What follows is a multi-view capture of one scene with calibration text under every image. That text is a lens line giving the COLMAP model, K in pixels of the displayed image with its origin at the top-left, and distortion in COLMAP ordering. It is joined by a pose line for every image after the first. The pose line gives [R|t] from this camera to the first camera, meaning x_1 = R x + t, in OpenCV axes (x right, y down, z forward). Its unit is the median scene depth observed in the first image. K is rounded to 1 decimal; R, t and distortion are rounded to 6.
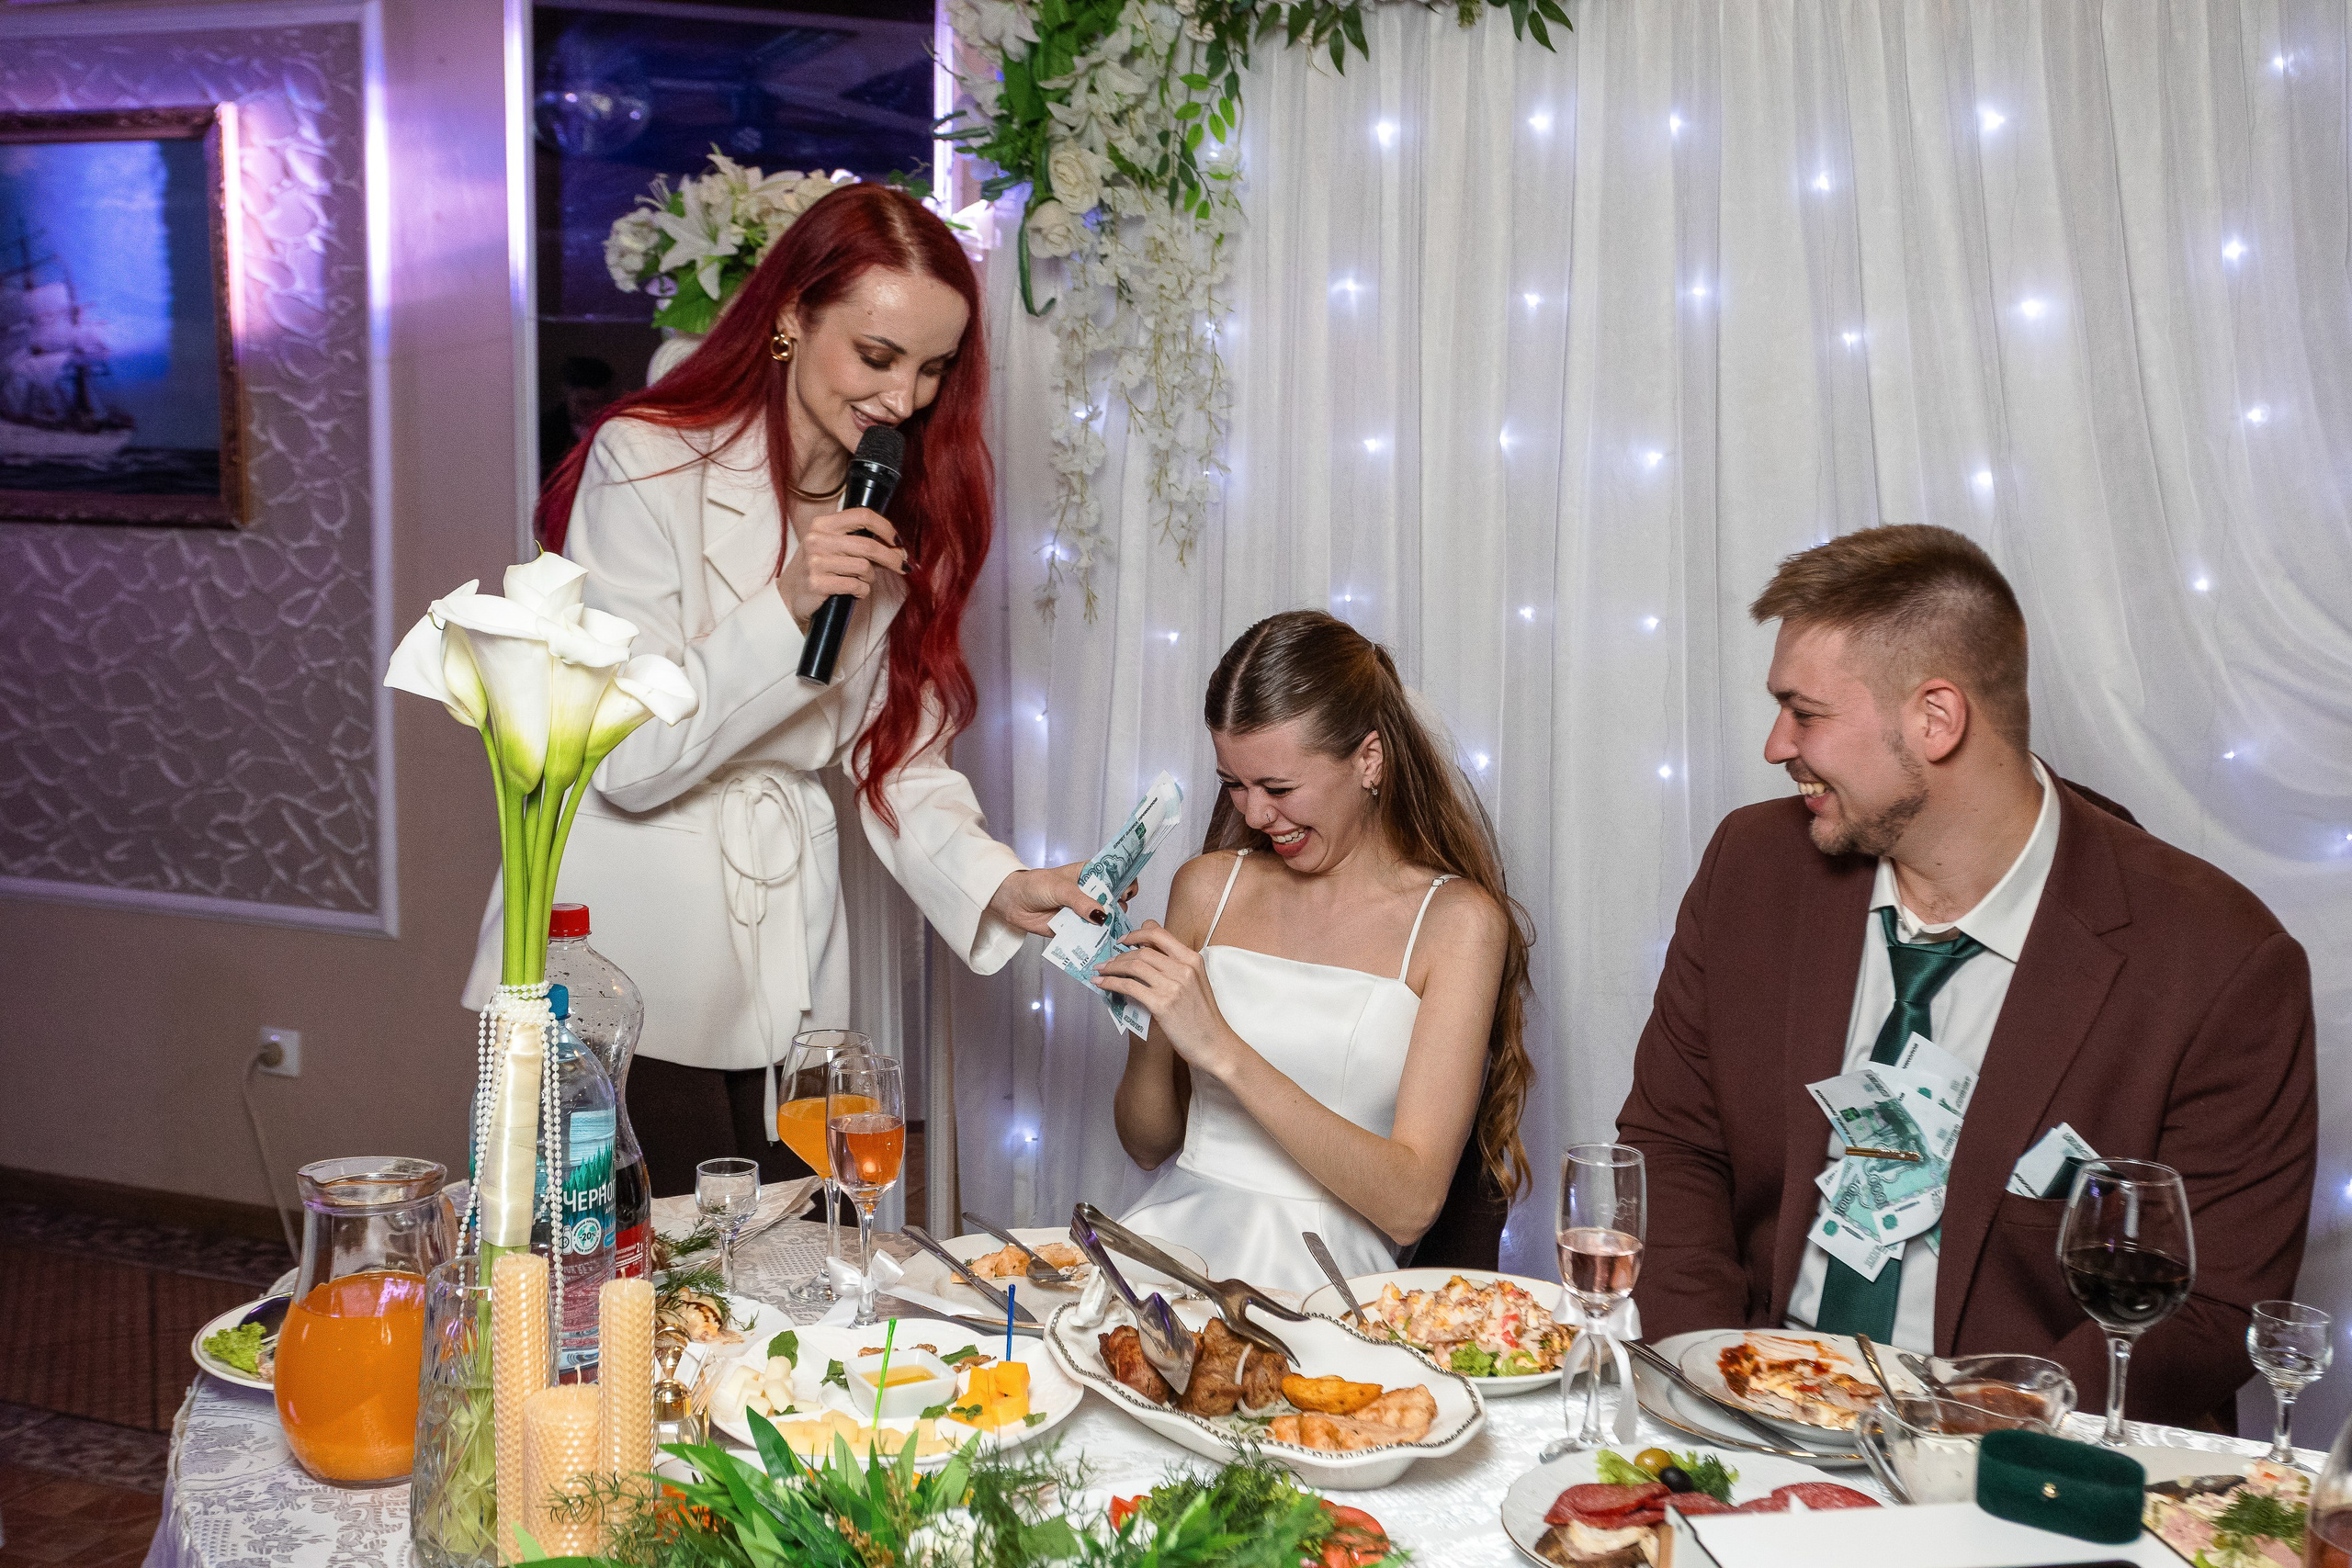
lens RADIAL K [[2572.0, 0, 1178.4], [0, 2572.0, 753.9], [0, 0, 1]] dist [-0.010339, 0.134031]
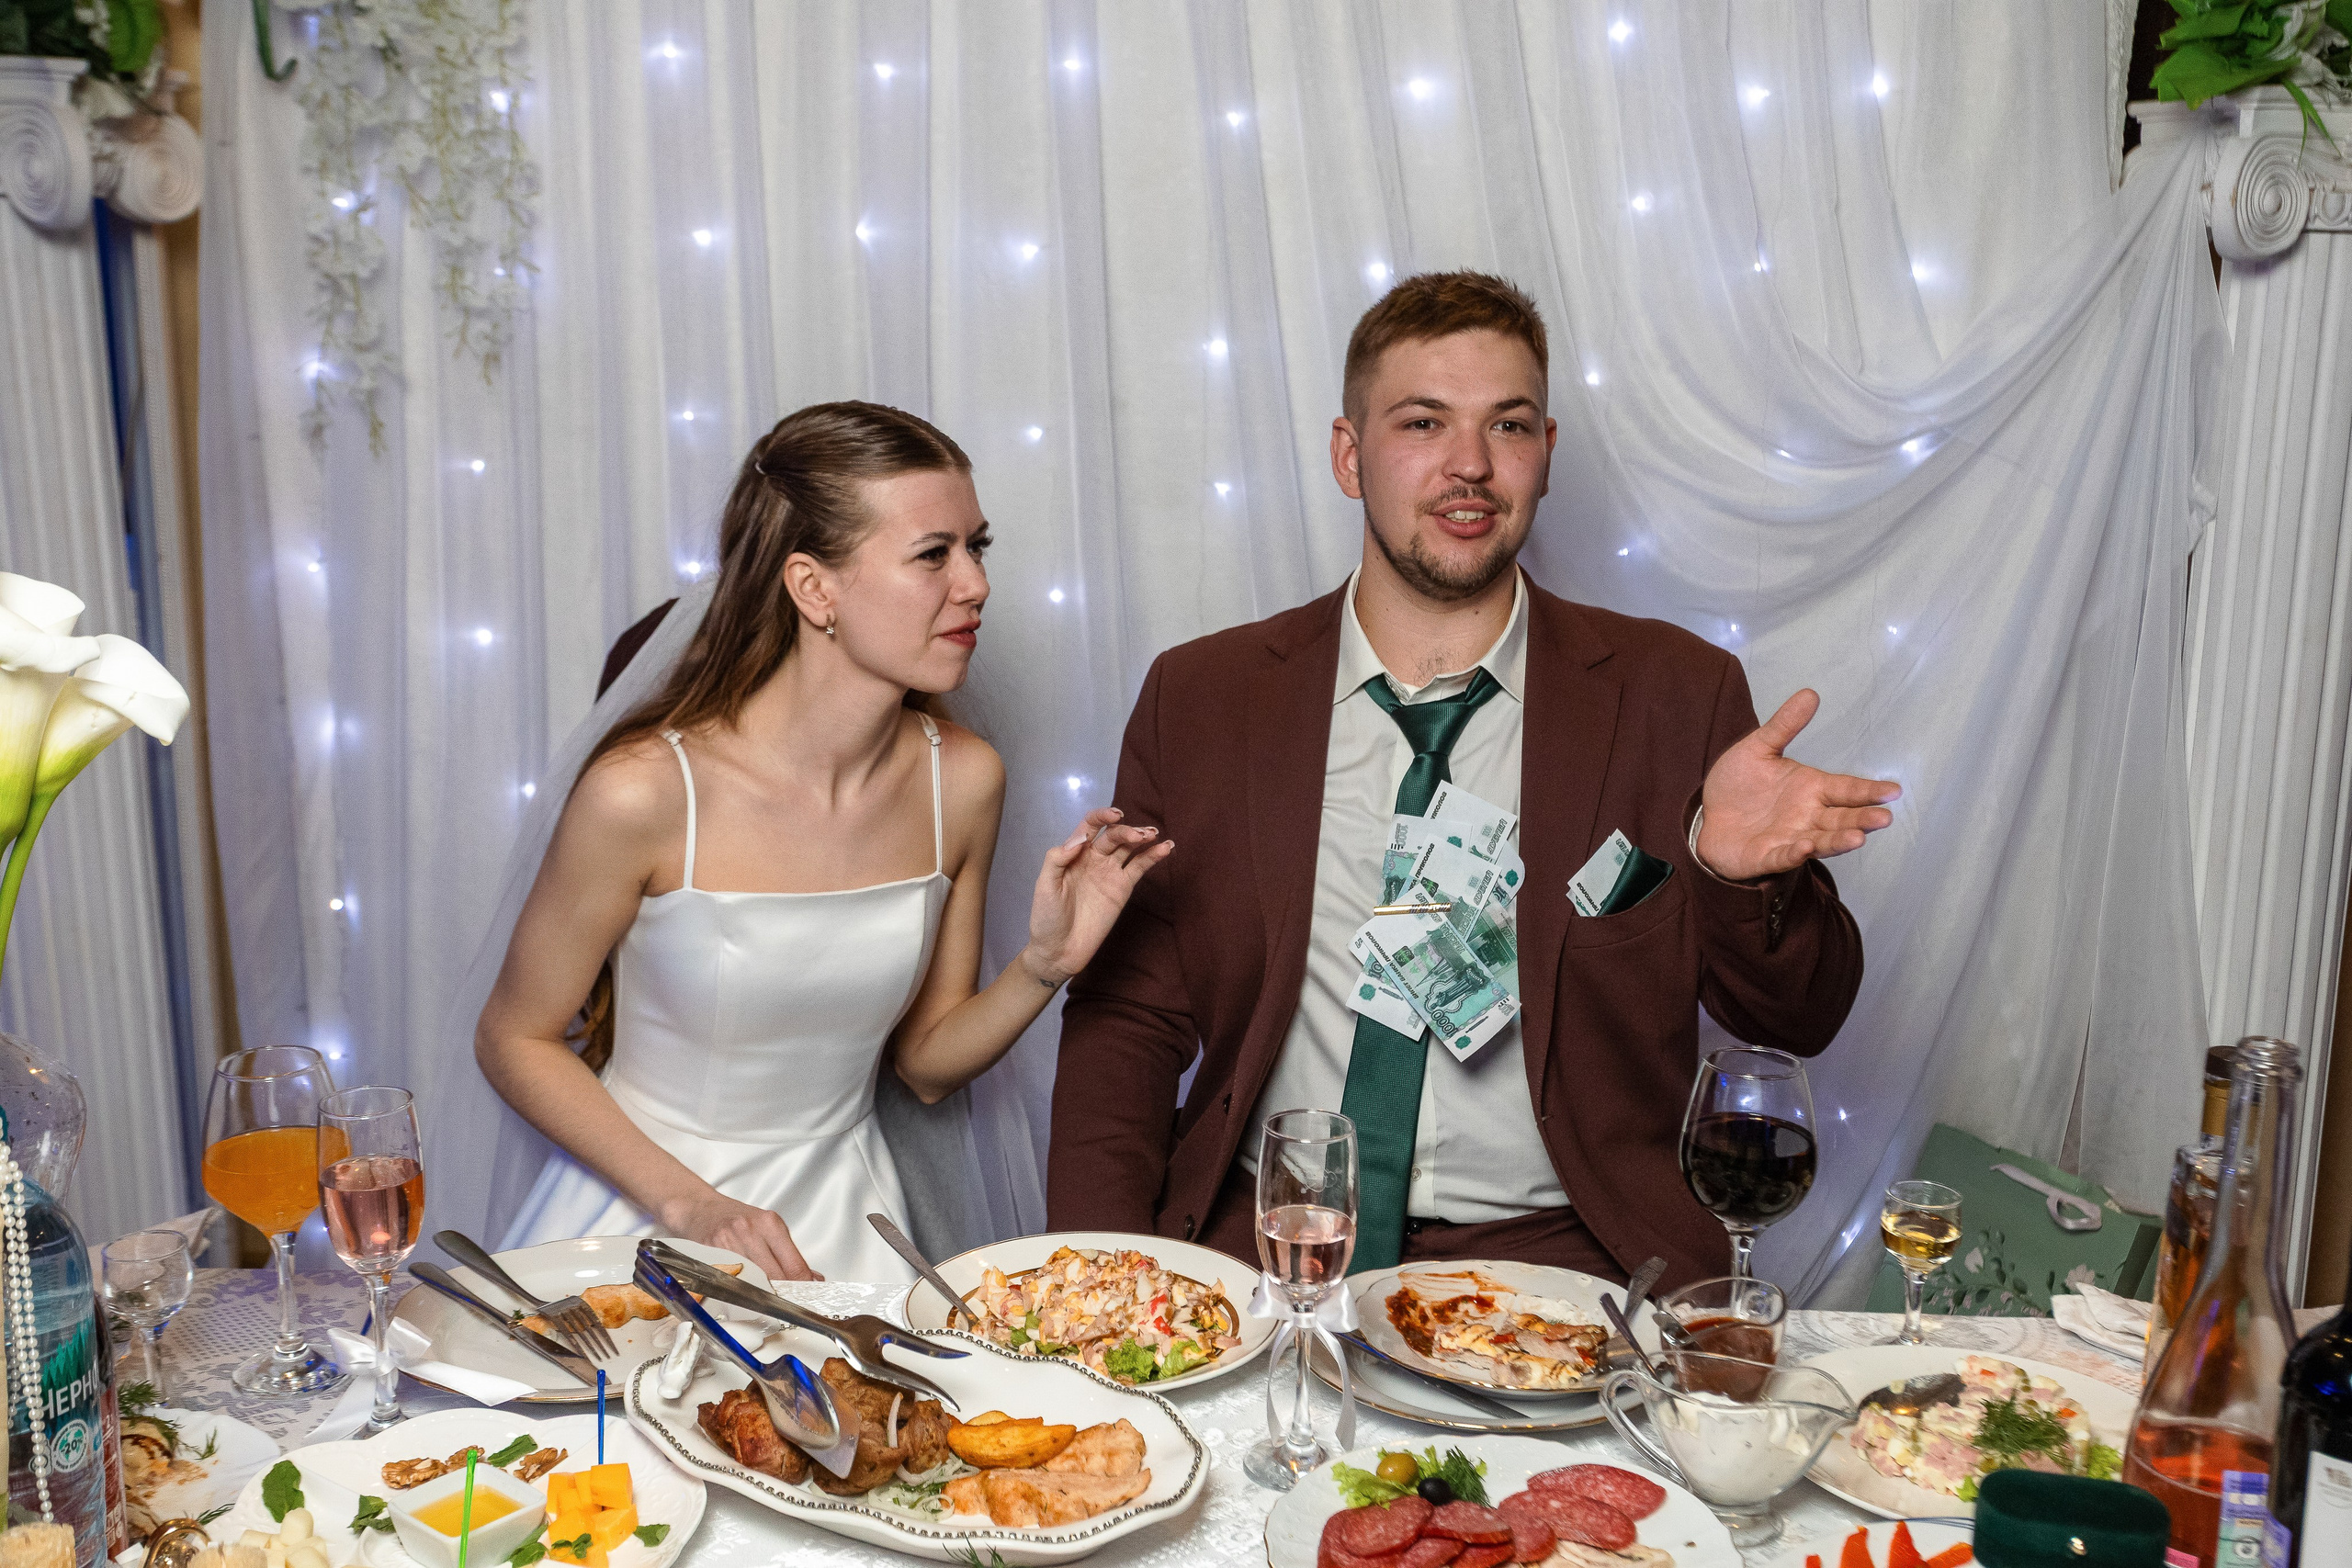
lens RADIAL K [[2572.0, 0, 1178.4], [0, 2572.0, 753.9], [0, 0, 1]] dist [-0.010339, 0.134031]
pose [[0.938533, -0.080775, 0.335604, -0.086640], [0.046892, 0.993057, 0.107880, -0.035353], [-0.341988, -0.085512, 0.935805, 0.121868]]
